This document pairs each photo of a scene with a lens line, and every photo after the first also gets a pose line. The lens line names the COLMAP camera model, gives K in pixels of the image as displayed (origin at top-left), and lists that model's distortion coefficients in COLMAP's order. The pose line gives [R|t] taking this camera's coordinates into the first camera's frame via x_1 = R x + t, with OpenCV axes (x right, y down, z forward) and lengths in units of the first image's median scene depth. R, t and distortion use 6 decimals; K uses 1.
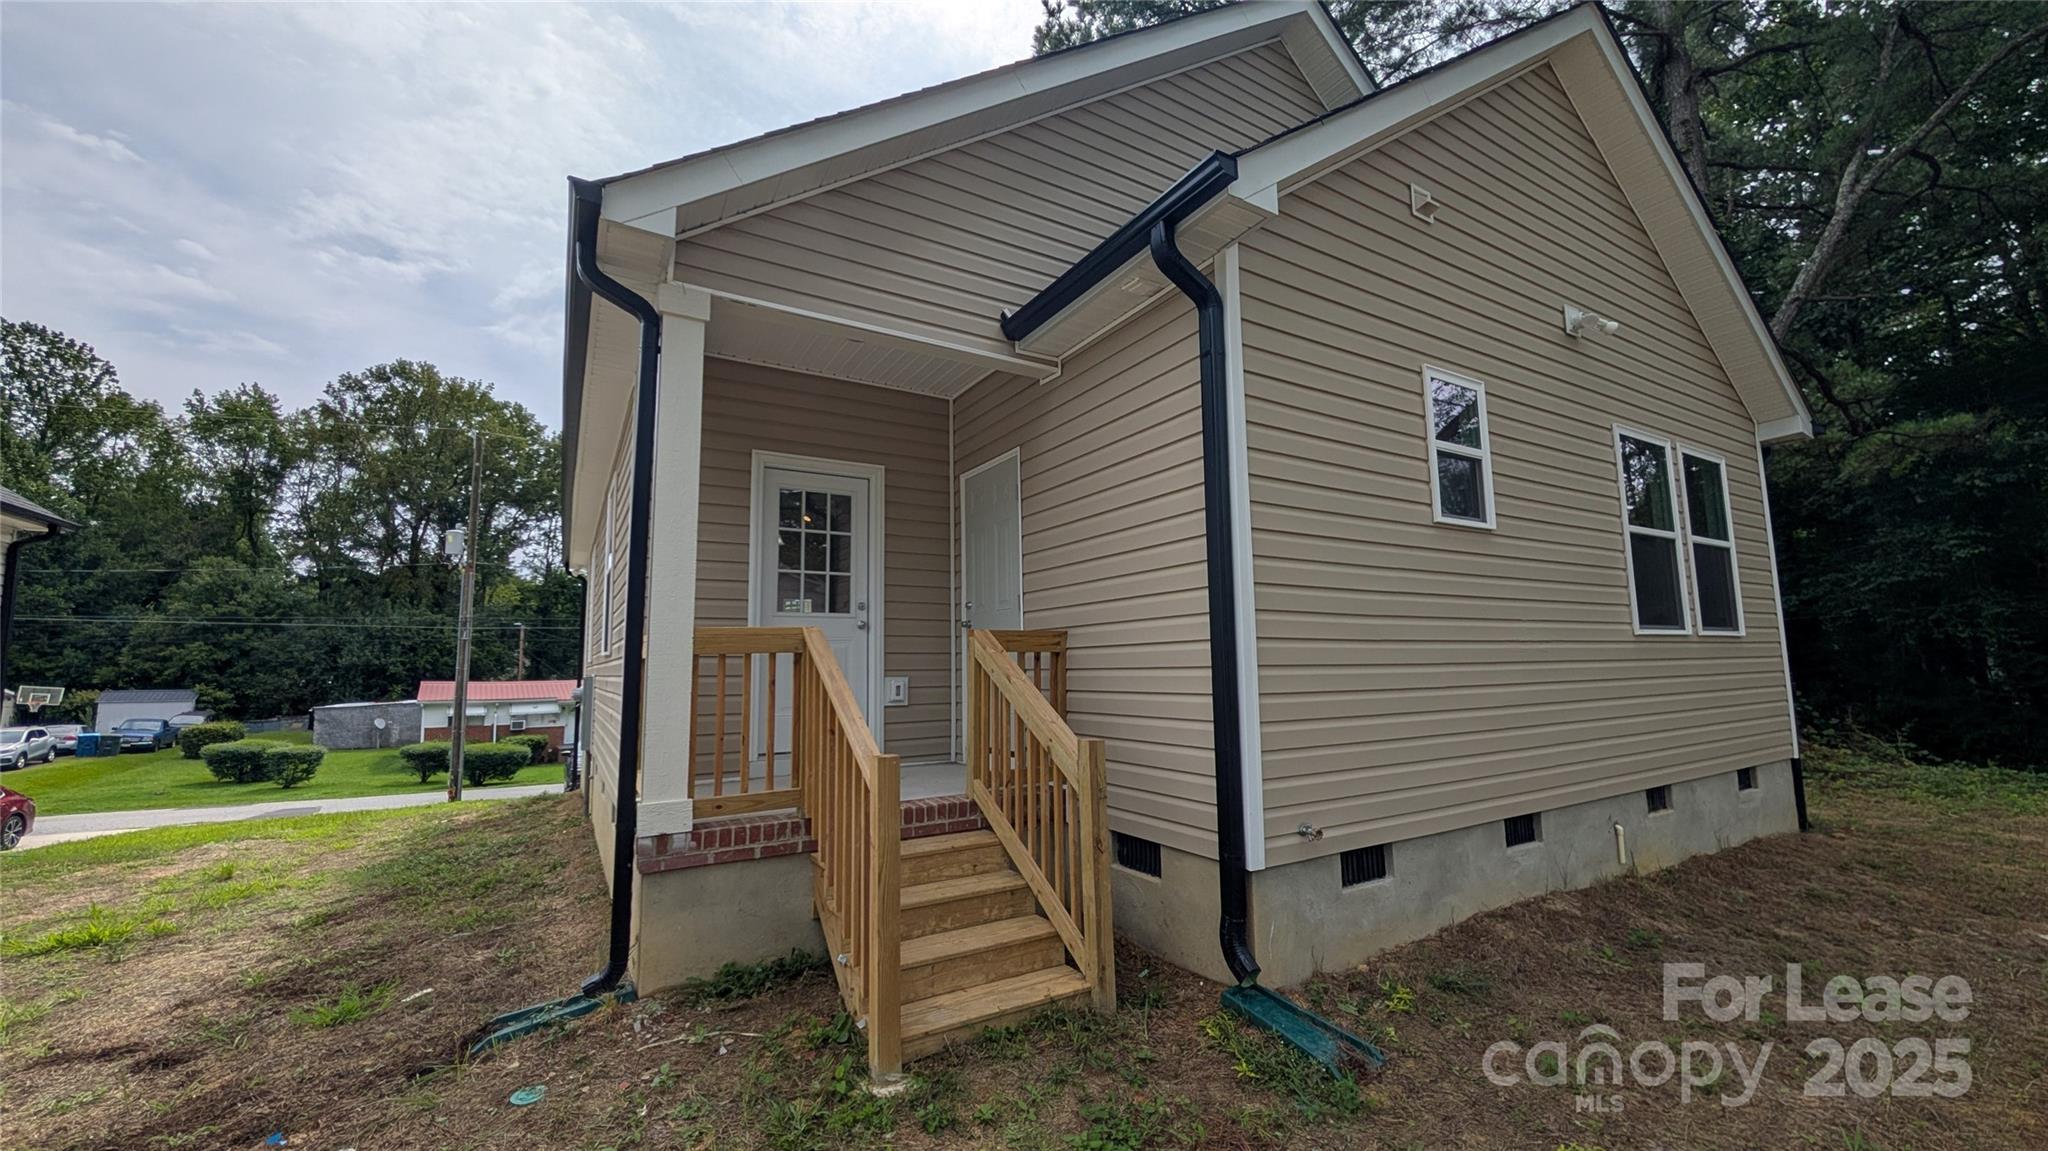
lens RADIAL K [[769.8, 0, 1019.0], [0, 769.8, 586.7], [0, 0, 1]] dist [-0.000039, 0.000398]
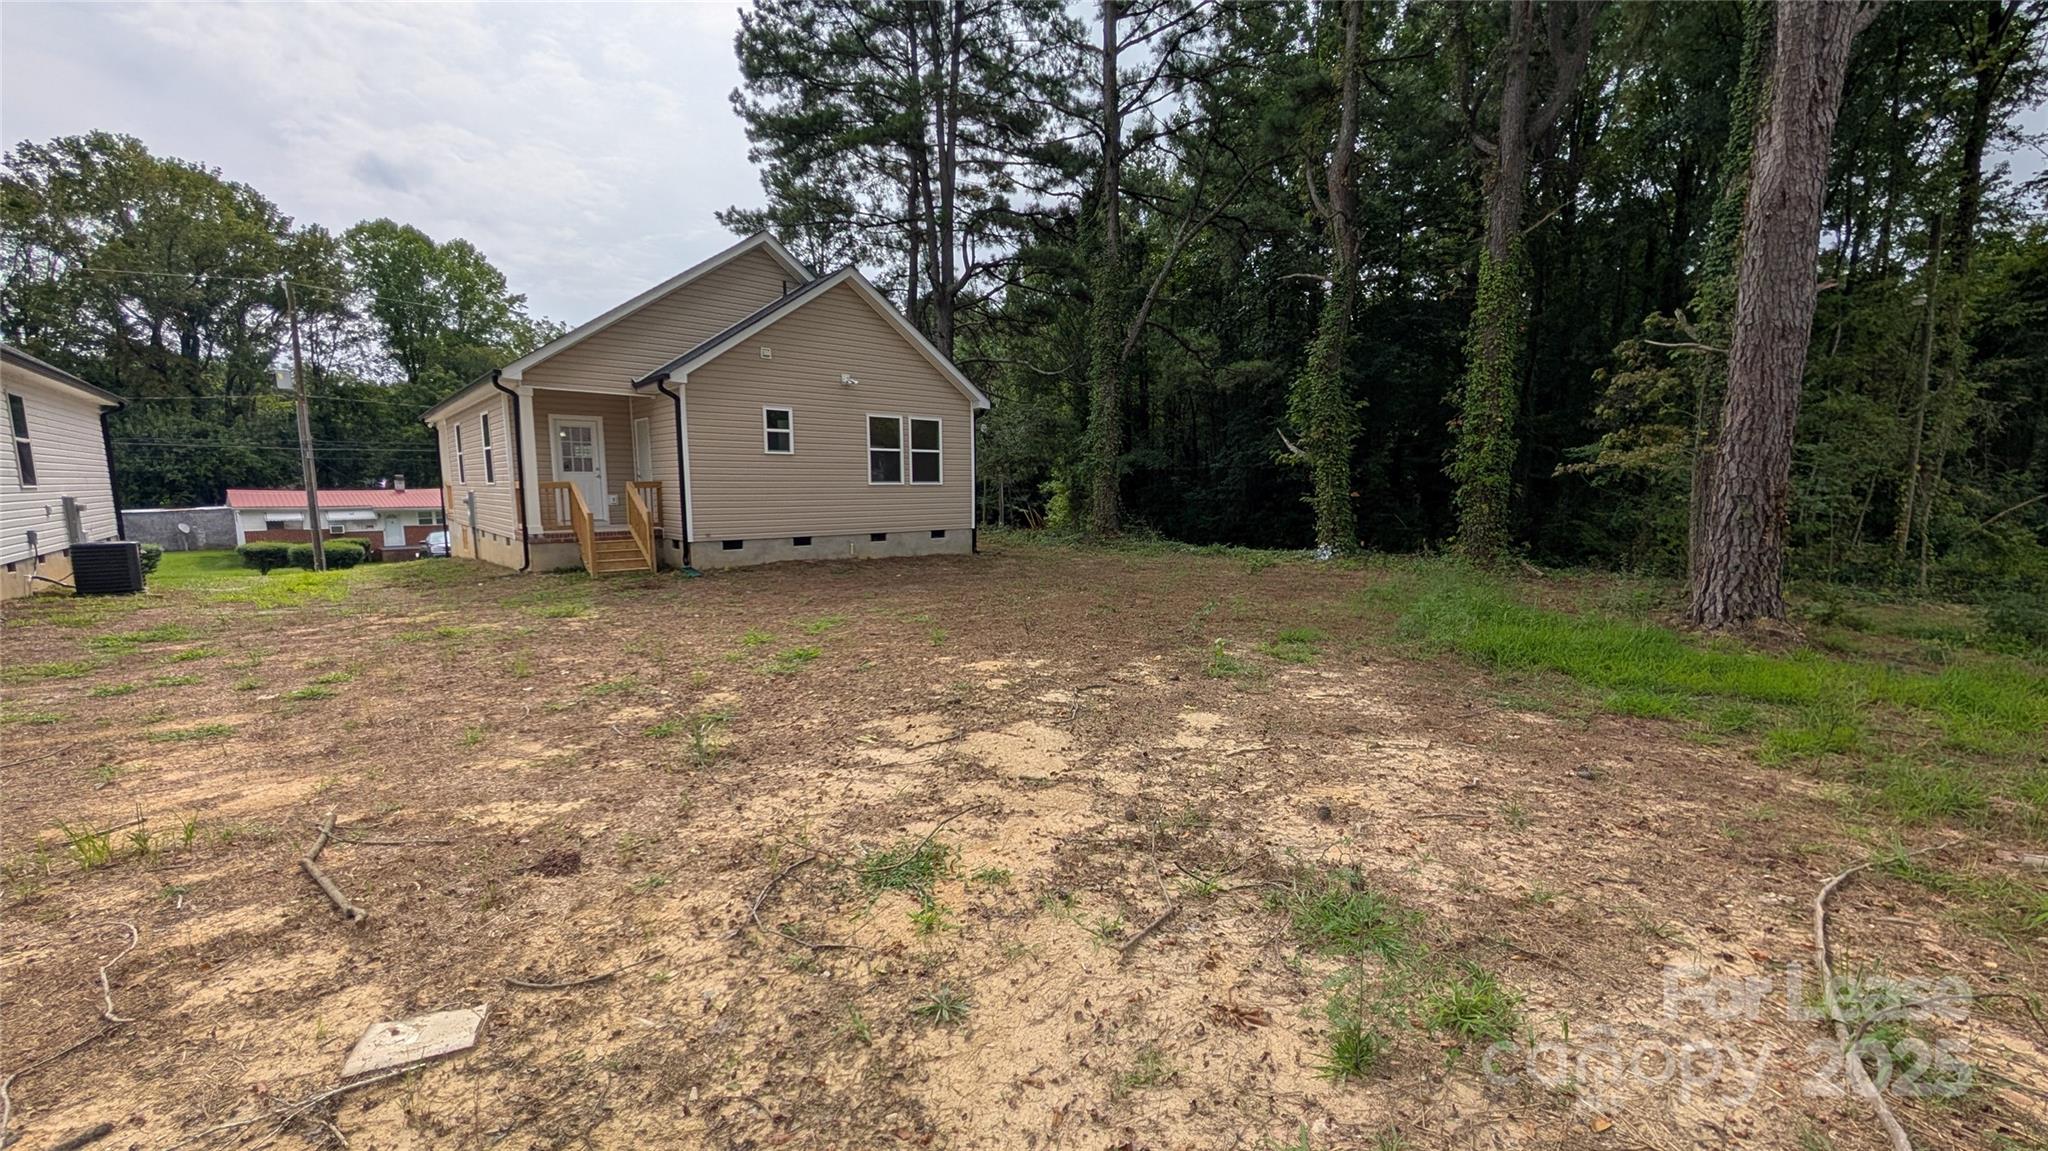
lens RADIAL K [[769.8, 0, 1019.0], [0, 769.8, 586.7], [0, 0, 1]] dist [-0.000039, 0.000398]
pose [[0.979792, -0.010486, 0.199743, 0.167785], [-0.036799, 0.972129, 0.231540, -0.060401], [-0.196604, -0.234211, 0.952099, -0.471915]]
